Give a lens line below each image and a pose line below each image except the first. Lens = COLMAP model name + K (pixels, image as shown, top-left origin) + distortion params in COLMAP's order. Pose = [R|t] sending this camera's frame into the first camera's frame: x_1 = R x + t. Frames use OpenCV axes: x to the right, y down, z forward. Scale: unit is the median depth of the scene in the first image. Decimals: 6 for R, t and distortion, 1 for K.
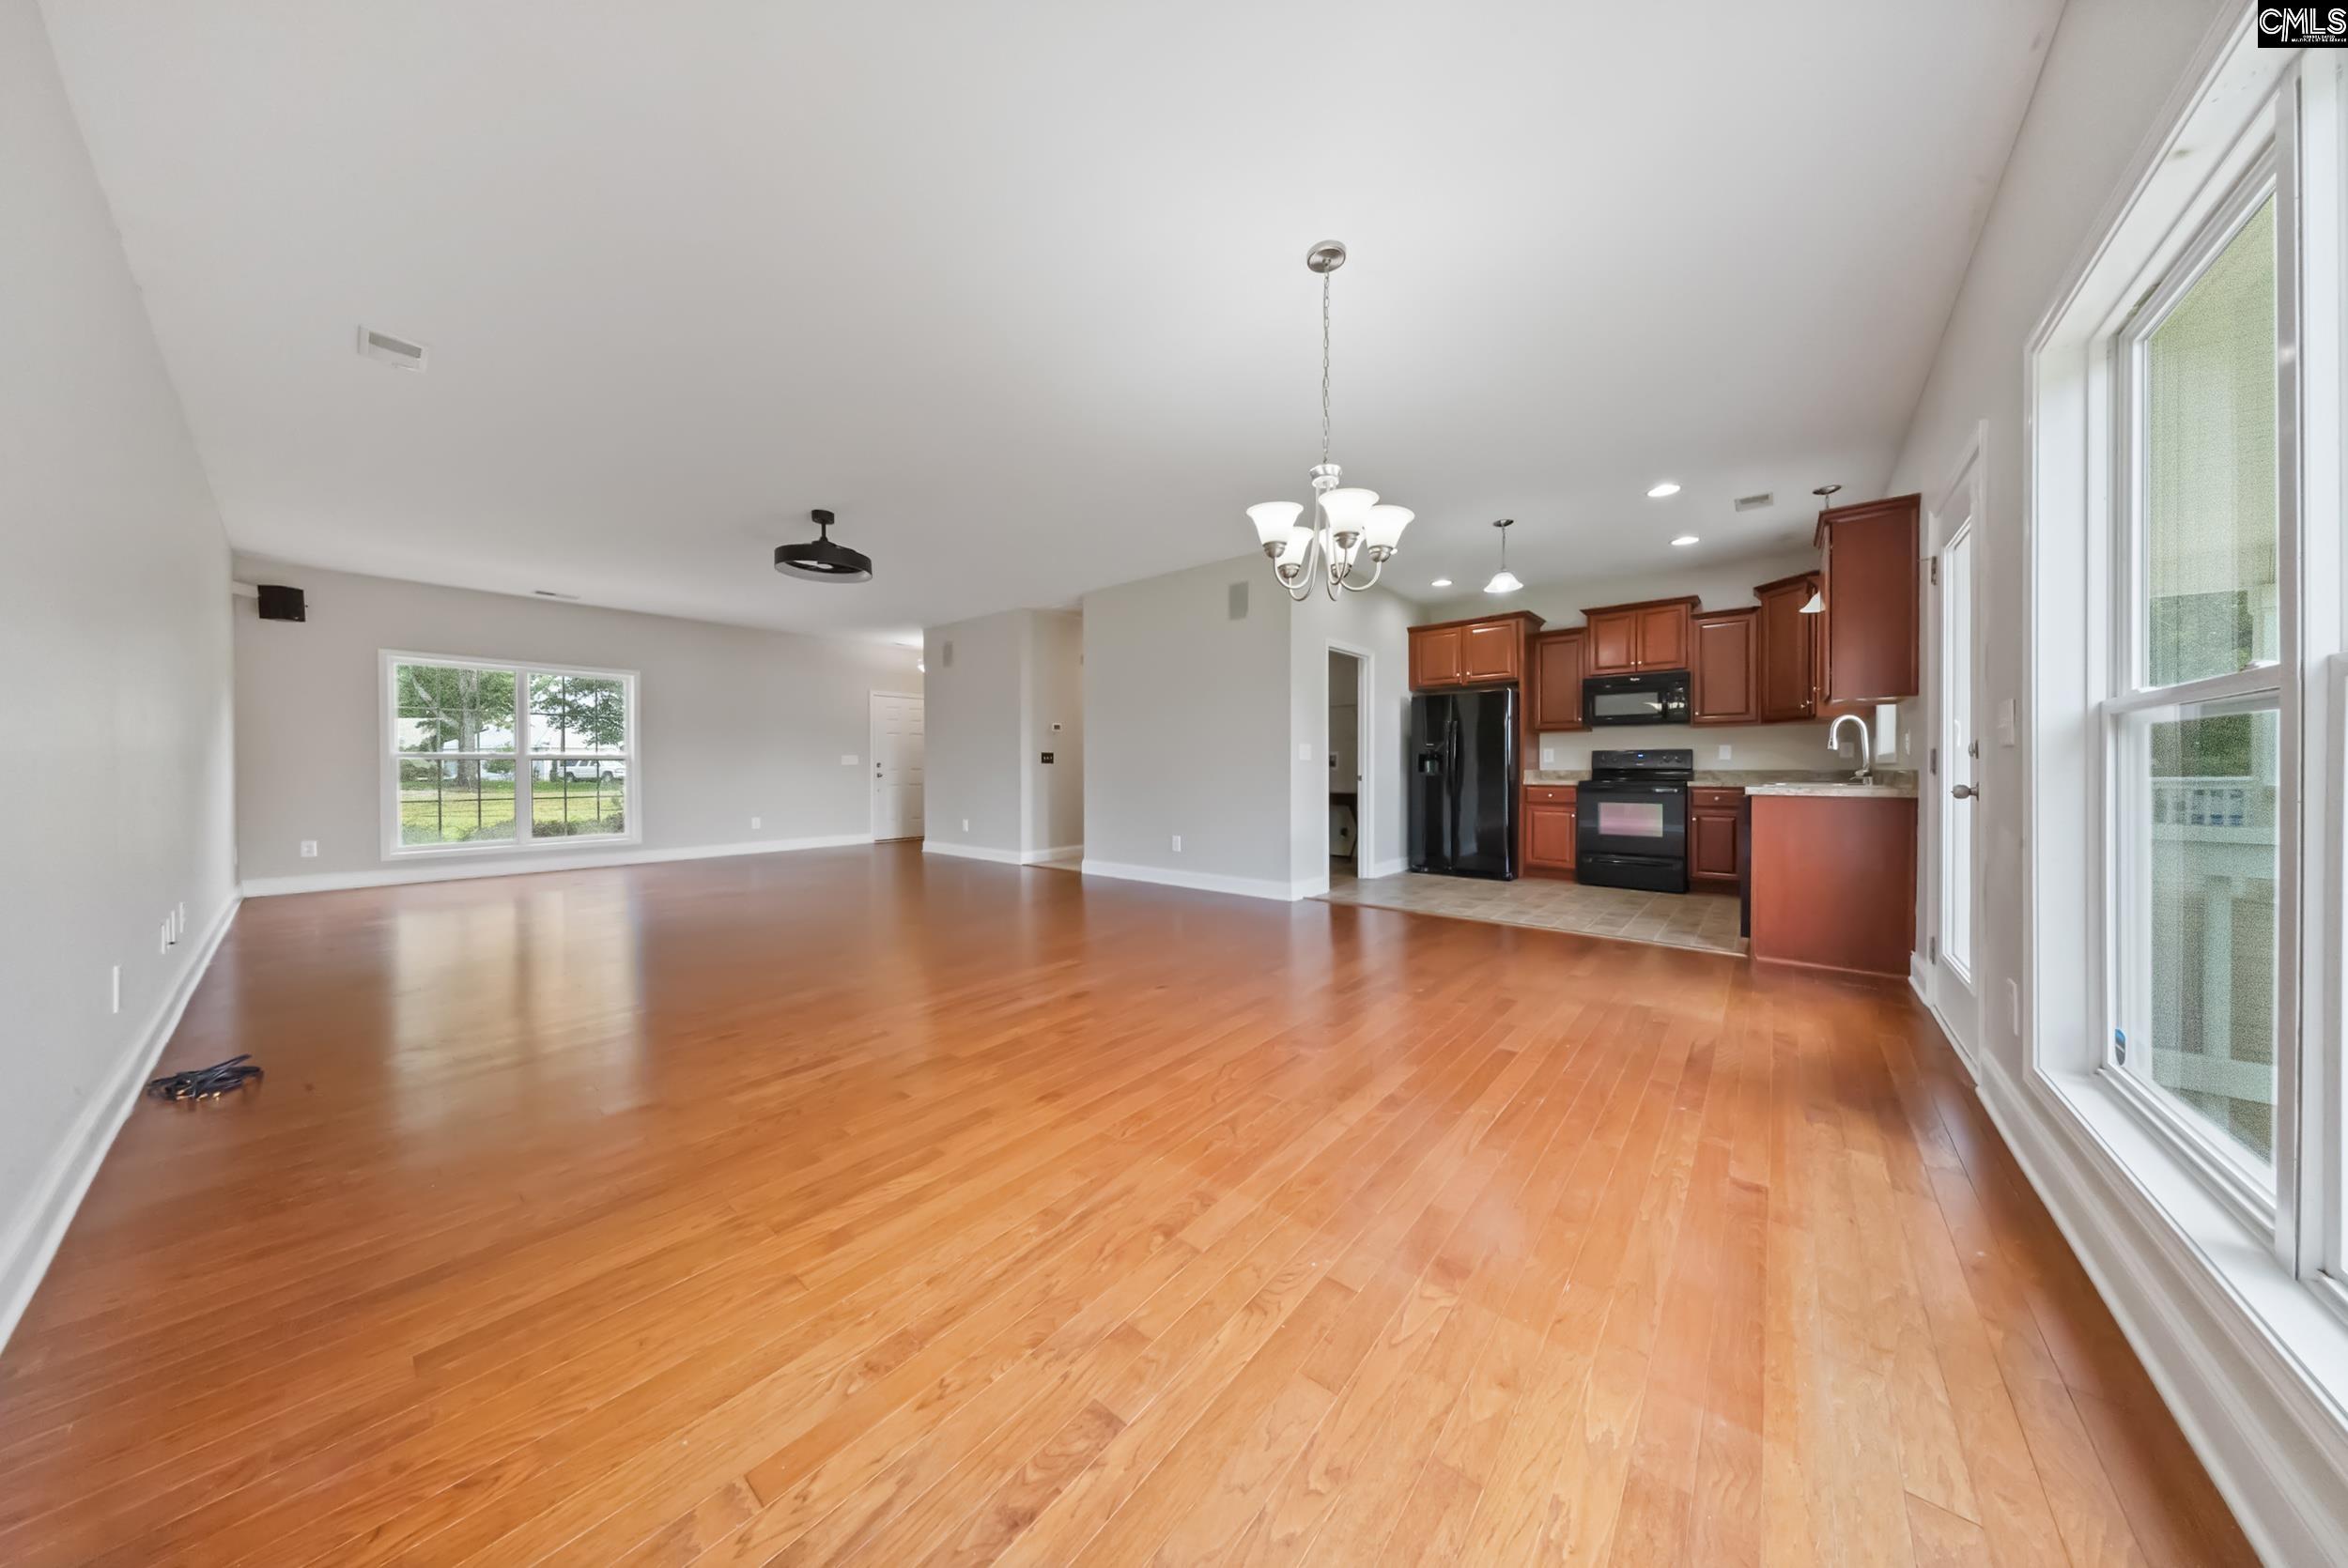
lens RADIAL K [[713.3, 0, 1179.7], [0, 713.3, 772.6], [0, 0, 1]] dist [0.002299, 0.000026]
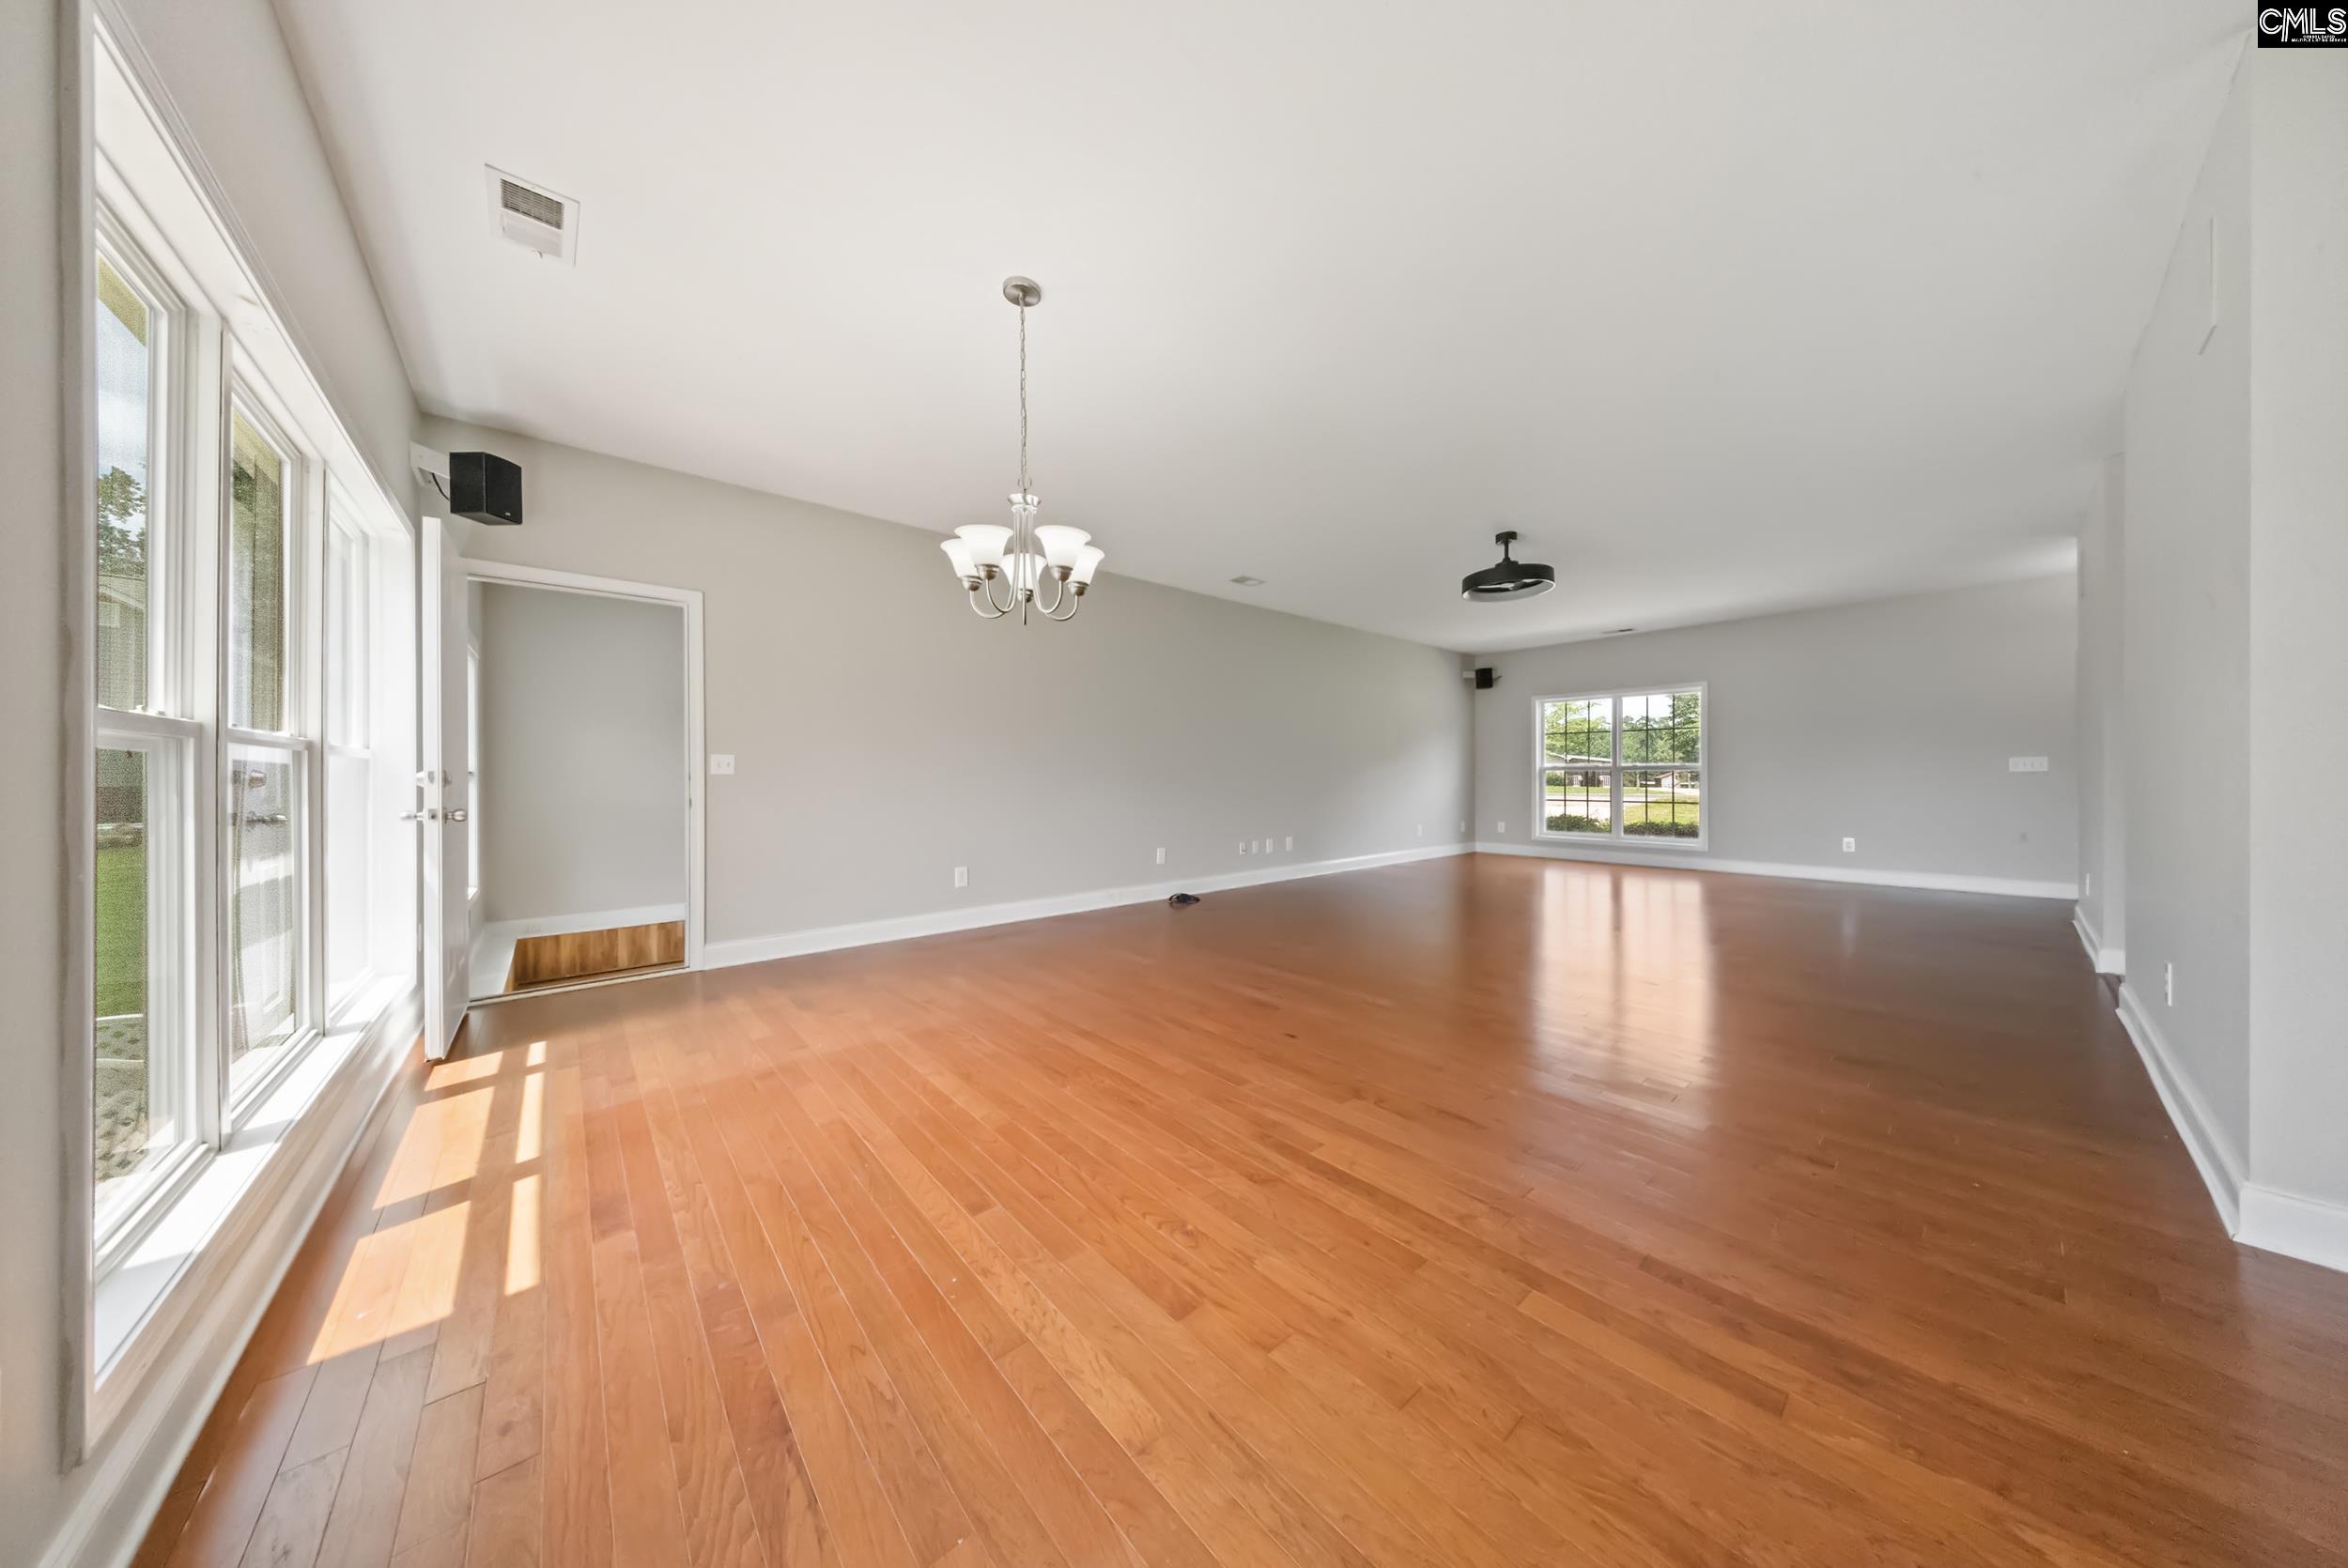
lens RADIAL K [[713.3, 0, 1184.3], [0, 713.3, 775.2], [0, 0, 1]] dist [0.002299, 0.000026]
pose [[-0.156249, 0.001543, -0.987717, 1.273207], [-0.004472, 0.999987, 0.002270, -0.029574], [0.987708, 0.004771, -0.156240, 1.495493]]
